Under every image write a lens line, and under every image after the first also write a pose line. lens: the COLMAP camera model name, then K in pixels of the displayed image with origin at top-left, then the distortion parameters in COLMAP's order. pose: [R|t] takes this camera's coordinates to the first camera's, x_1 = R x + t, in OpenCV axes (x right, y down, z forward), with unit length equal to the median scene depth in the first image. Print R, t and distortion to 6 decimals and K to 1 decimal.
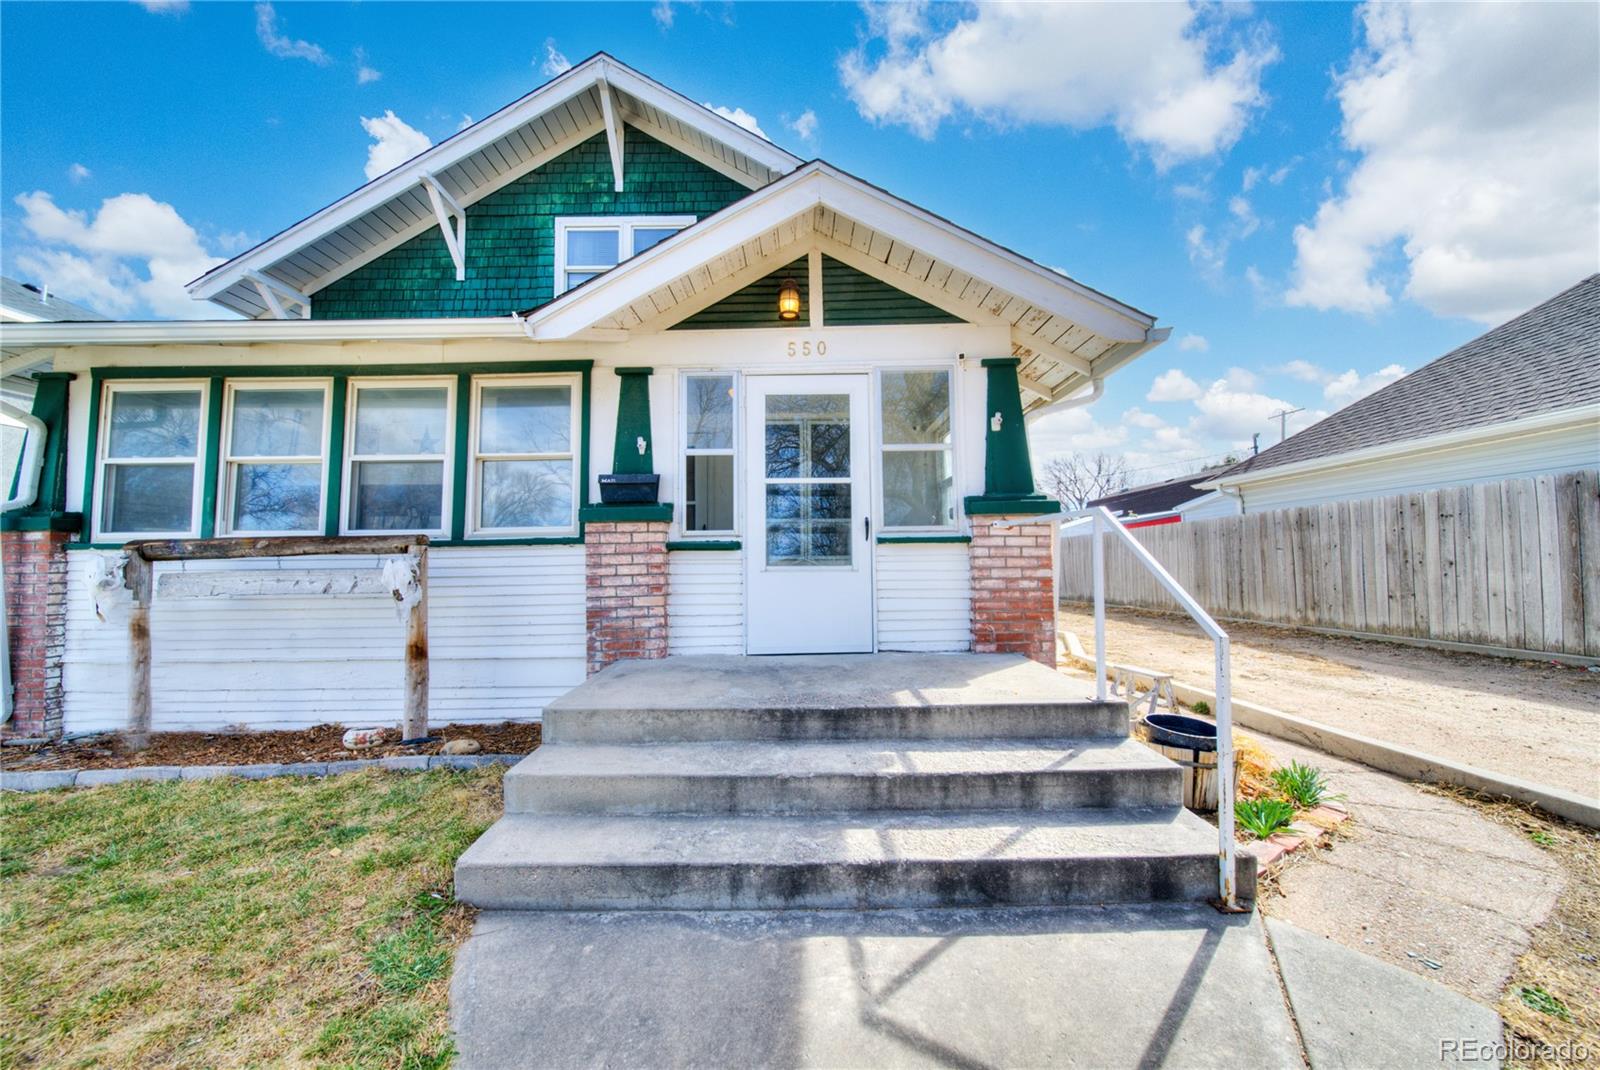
lens RADIAL K [[539.8, 0, 803.3], [0, 539.8, 536.4], [0, 0, 1]] dist [-0.001027, -0.000942]
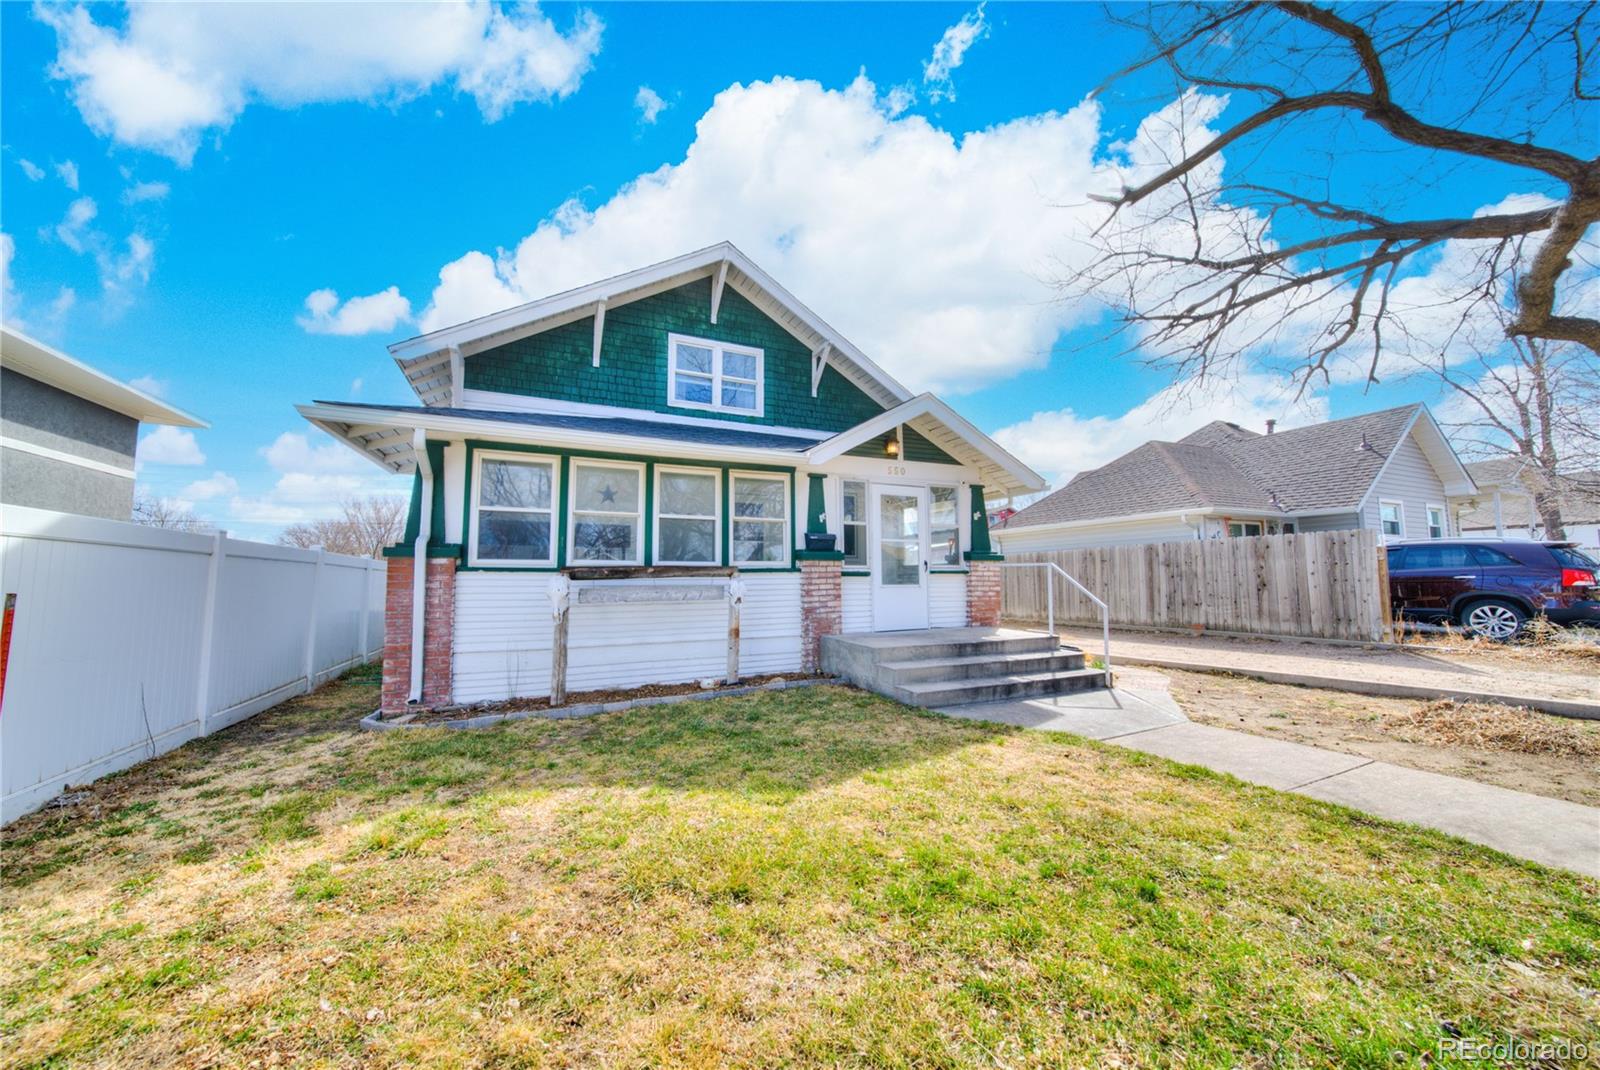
lens RADIAL K [[524.1, 0, 803.1], [0, 524.1, 538.7], [0, 0, 1]] dist [-0.001085, -0.000079]
pose [[0.914613, 0.038812, 0.402463, -1.203231], [-0.025143, 0.998915, -0.039191, -0.030934], [-0.403547, 0.025726, 0.914597, -0.651175]]
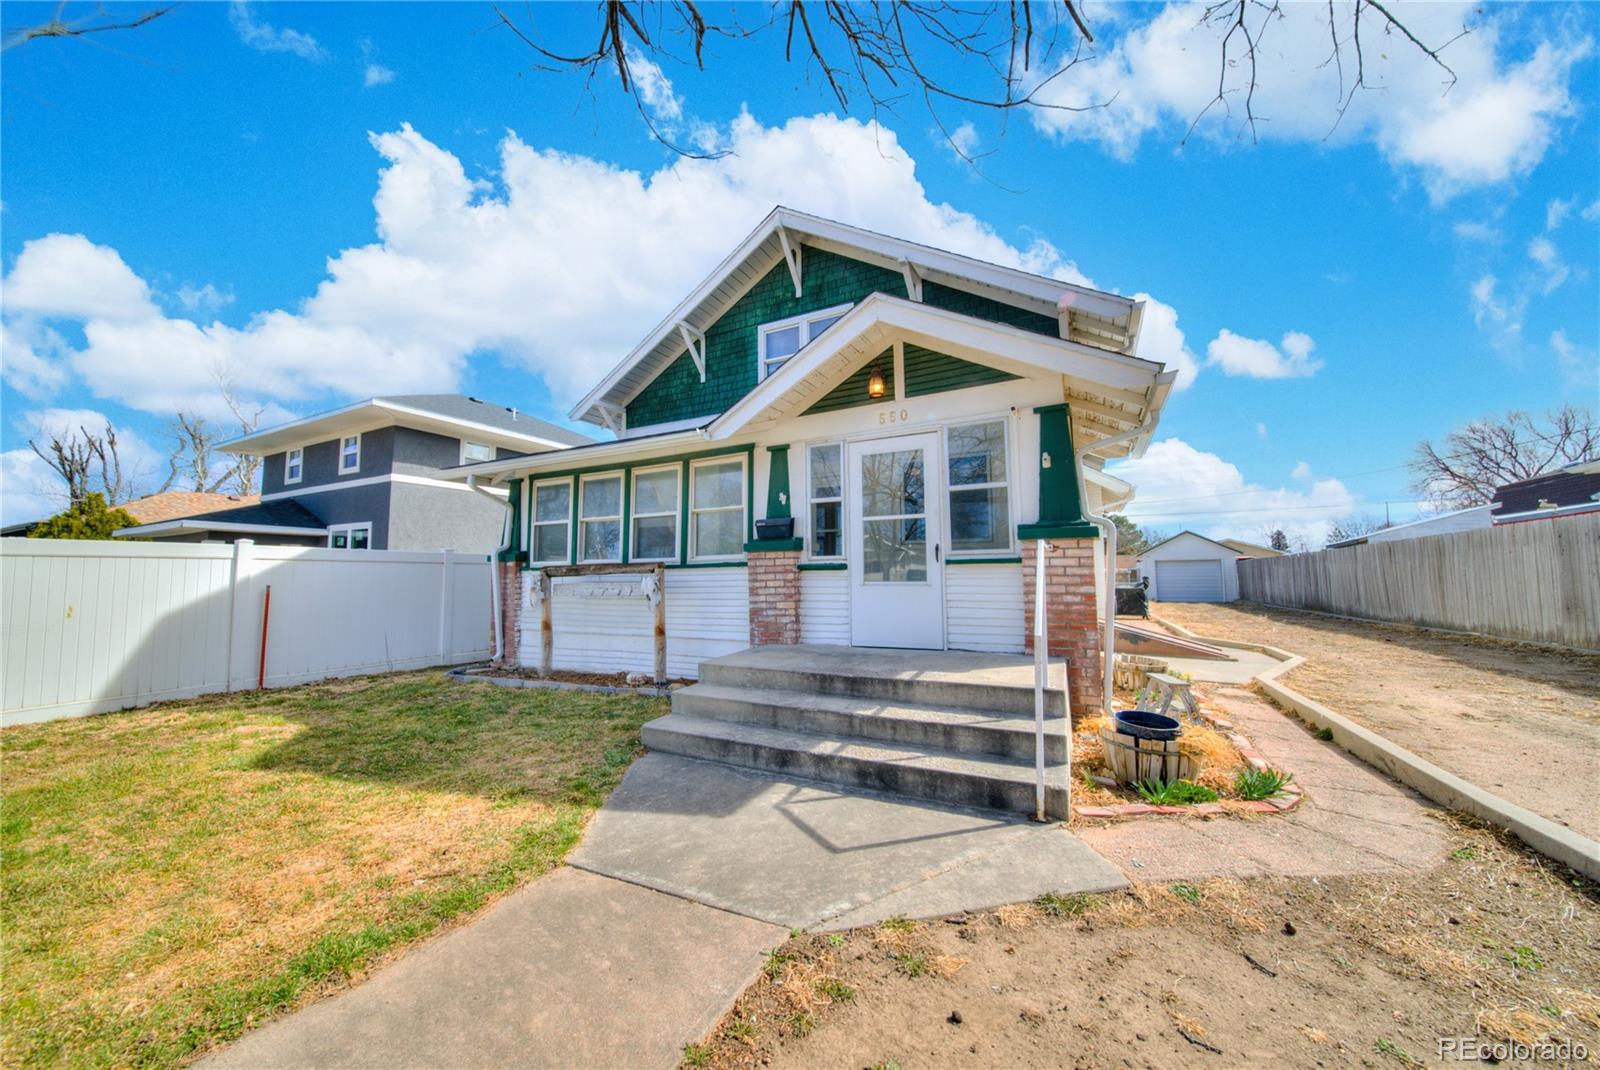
lens RADIAL K [[539.5, 0, 819.2], [0, 539.5, 539.1], [0, 0, 1]] dist [0.000027, -0.000083]
pose [[0.901541, -0.027561, -0.431816, 0.472613], [0.021805, 0.999595, -0.018275, -0.033064], [0.432145, 0.007060, 0.901777, -0.311427]]
